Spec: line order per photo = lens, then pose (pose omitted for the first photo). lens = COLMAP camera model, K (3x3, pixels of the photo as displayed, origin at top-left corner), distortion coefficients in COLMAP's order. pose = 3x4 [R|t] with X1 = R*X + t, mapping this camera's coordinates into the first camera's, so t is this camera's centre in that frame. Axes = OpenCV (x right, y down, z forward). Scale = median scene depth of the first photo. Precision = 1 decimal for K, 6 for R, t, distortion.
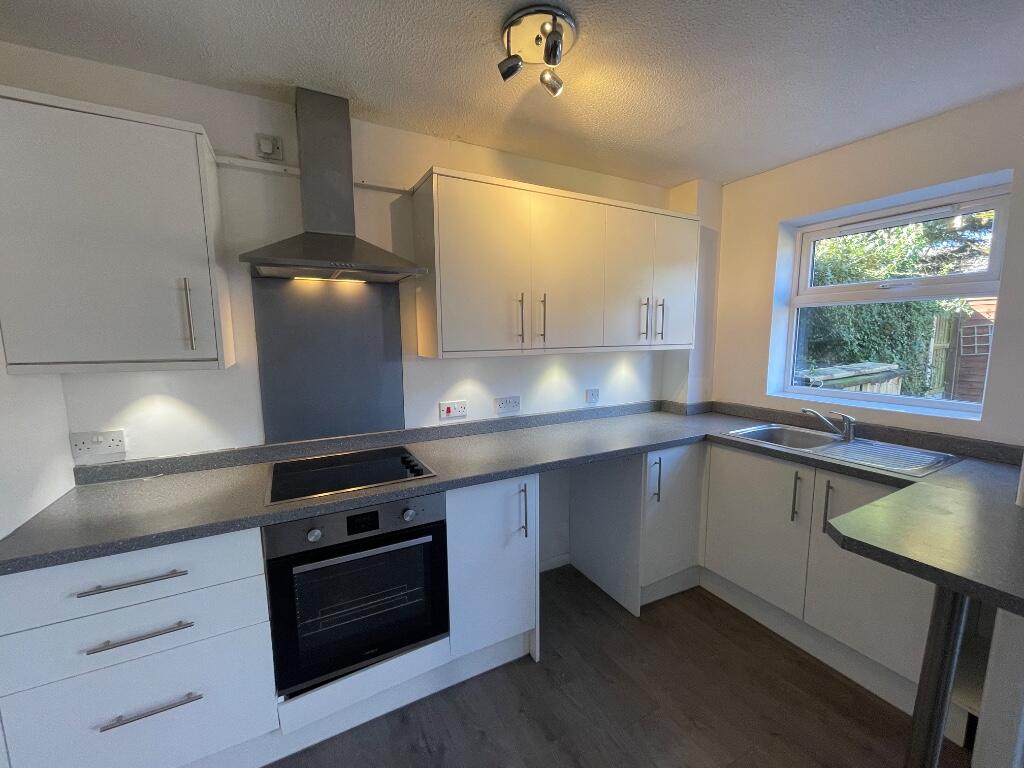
lens RADIAL K [[411.2, 0, 507.4], [0, 411.2, 384.7], [0, 0, 1]] dist [-0.002732, 0.000082]
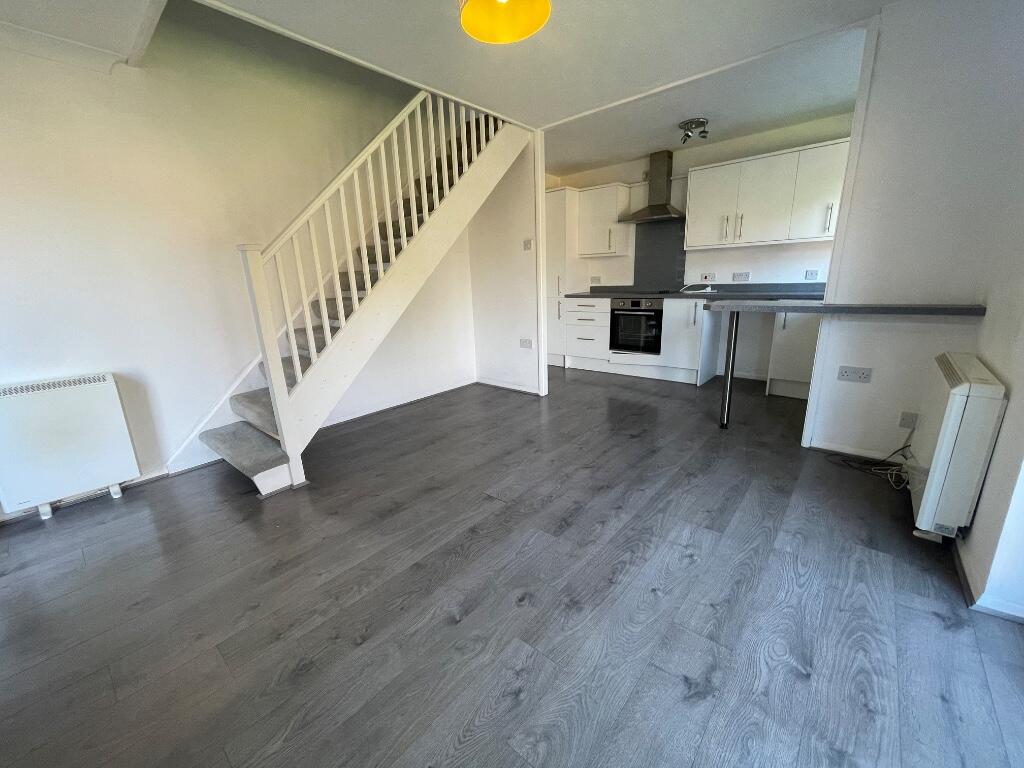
lens RADIAL K [[411.2, 0, 507.4], [0, 411.2, 384.7], [0, 0, 1]] dist [-0.002732, 0.000082]
pose [[0.357303, 0.232858, -0.904495, 1.646718], [-0.078471, 0.972483, 0.219362, 0.231977], [0.930686, -0.007402, 0.365744, -0.771819]]
